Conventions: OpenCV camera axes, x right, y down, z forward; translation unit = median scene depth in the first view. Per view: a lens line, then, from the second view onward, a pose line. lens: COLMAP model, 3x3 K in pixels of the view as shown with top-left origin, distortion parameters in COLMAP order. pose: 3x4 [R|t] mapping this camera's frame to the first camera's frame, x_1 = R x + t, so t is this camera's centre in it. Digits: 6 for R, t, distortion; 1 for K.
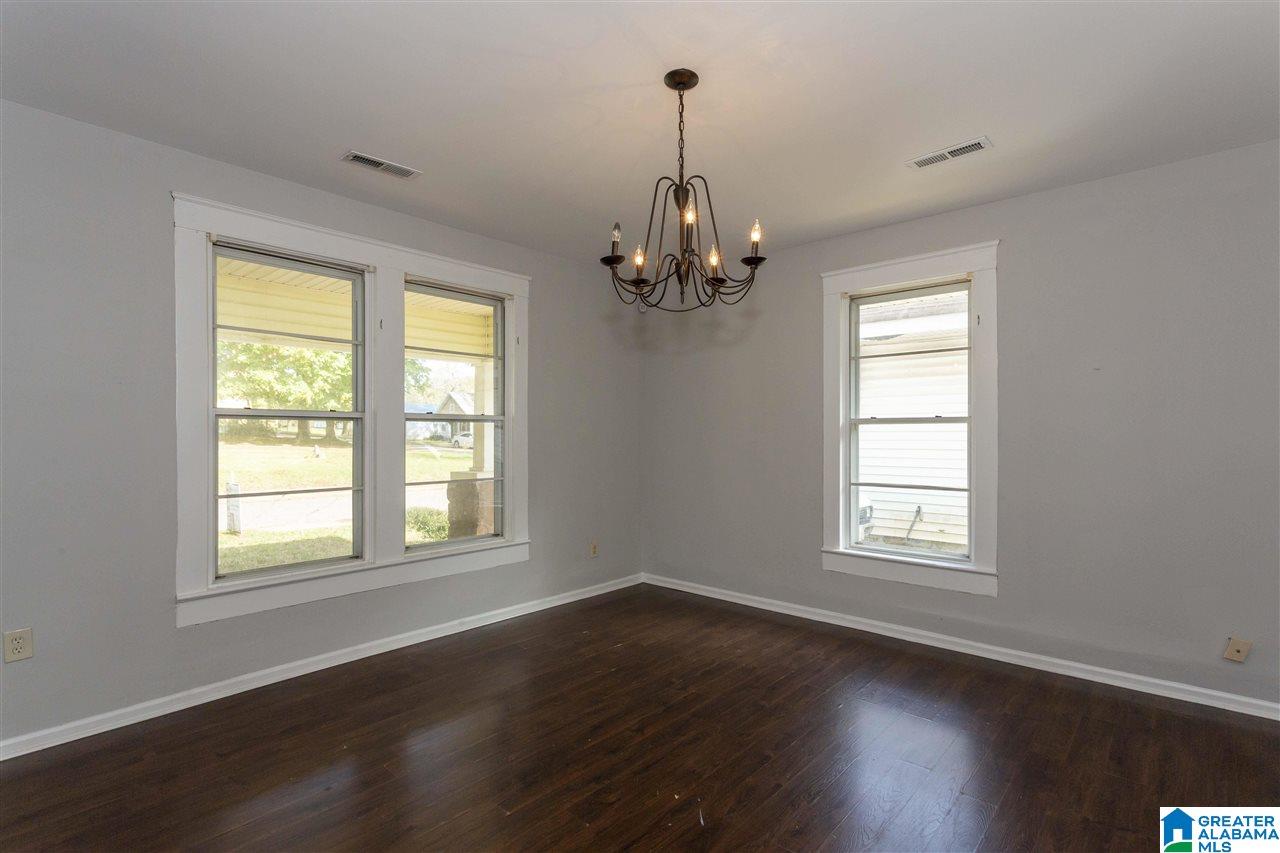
lens RADIAL K [[621.4, 0, 642.7], [0, 621.4, 431.2], [0, 0, 1]] dist [-0.004226, 0.005153]
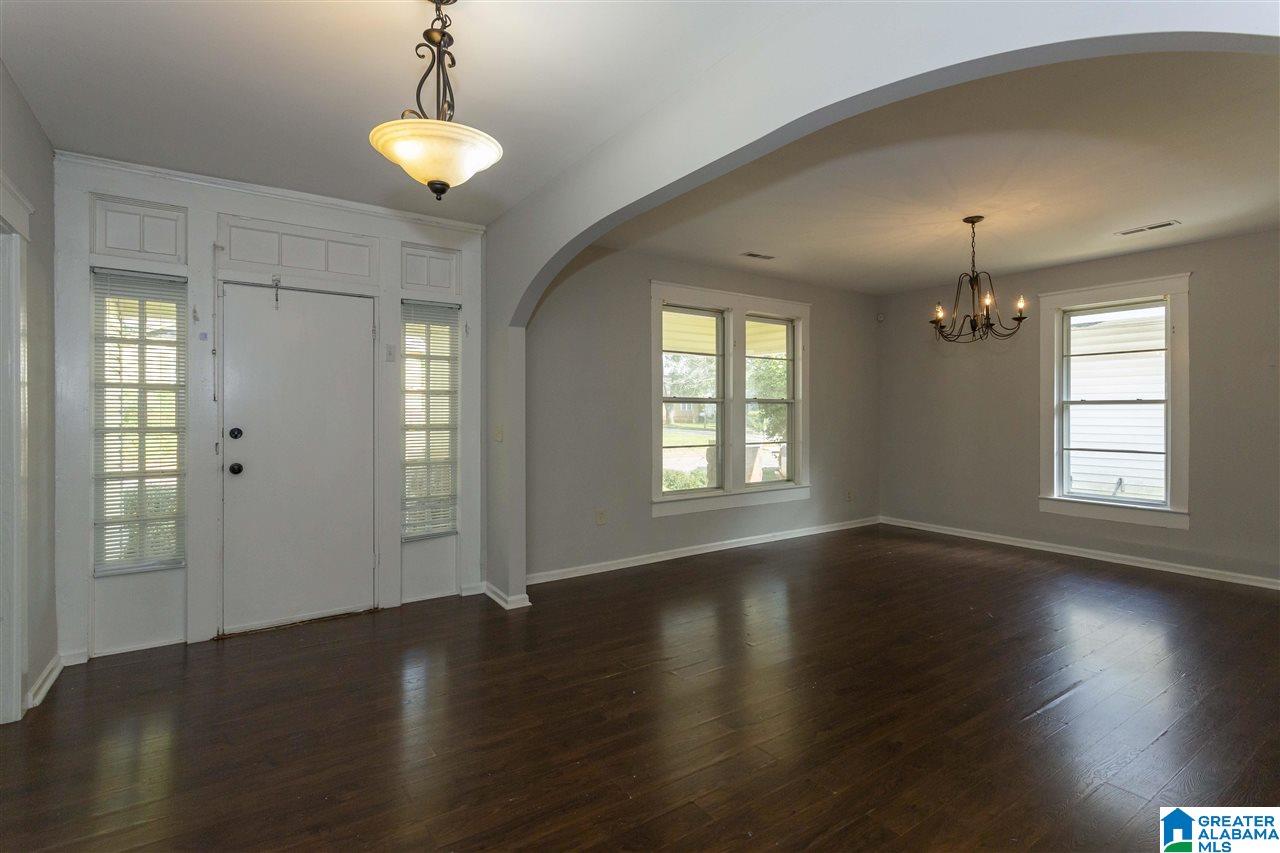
lens RADIAL K [[621.4, 0, 627.8], [0, 621.4, 406.9], [0, 0, 1]] dist [-0.004226, 0.005153]
pose [[0.969268, -0.001296, -0.246004, -0.252969], [0.000462, 0.999994, -0.003447, -0.002456], [0.246007, 0.003227, 0.969263, -0.547340]]
